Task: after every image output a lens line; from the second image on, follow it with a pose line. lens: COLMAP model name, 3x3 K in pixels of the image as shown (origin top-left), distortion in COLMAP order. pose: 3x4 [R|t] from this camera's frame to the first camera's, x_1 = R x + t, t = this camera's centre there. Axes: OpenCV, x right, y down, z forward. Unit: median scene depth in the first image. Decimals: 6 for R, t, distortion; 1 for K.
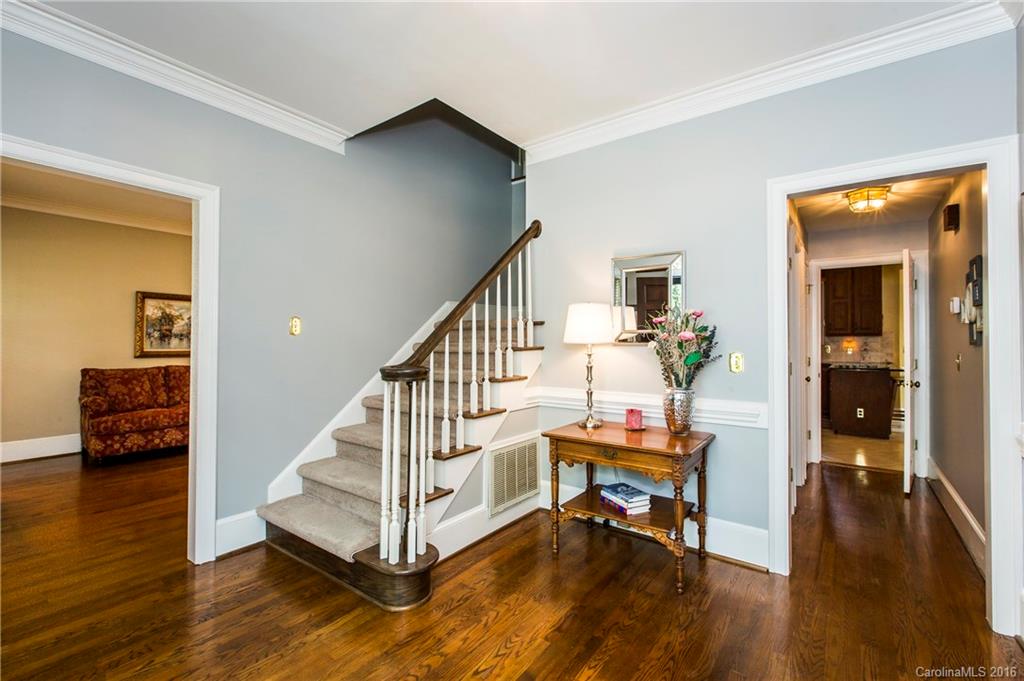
lens RADIAL K [[457.3, 0, 507.9], [0, 457.3, 337.6], [0, 0, 1]] dist [0.004998, 0.000128]
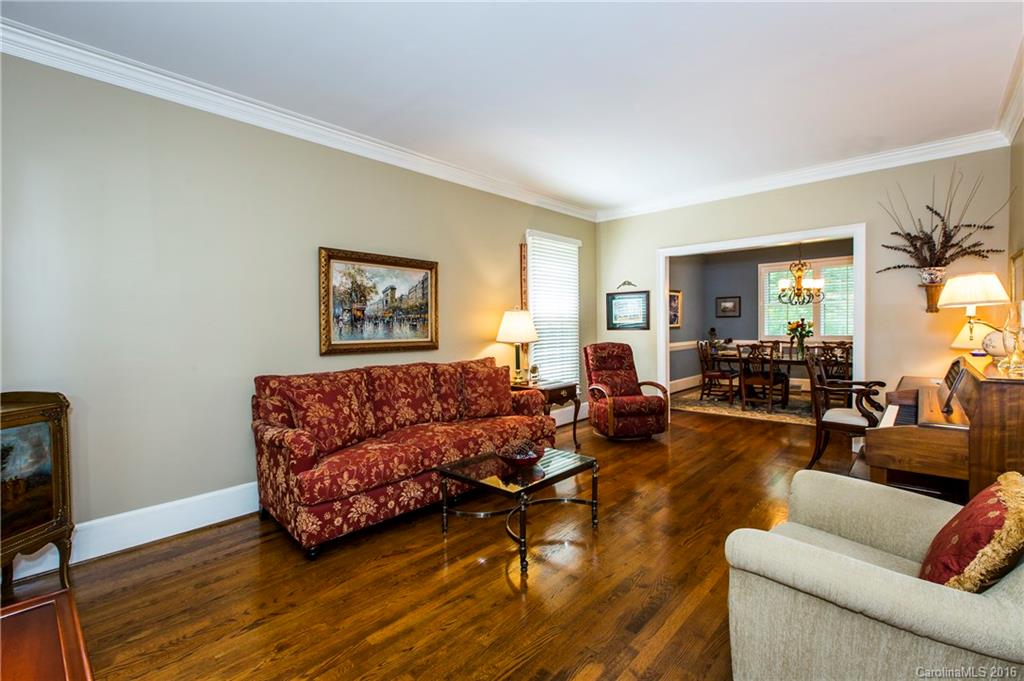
lens RADIAL K [[457.3, 0, 510.9], [0, 457.3, 339.7], [0, 0, 1]] dist [0.004998, 0.000128]
pose [[0.994826, -0.016315, -0.100276, -0.497057], [0.020193, 0.999082, 0.037790, 0.005126], [0.099567, -0.039619, 0.994242, 0.413396]]
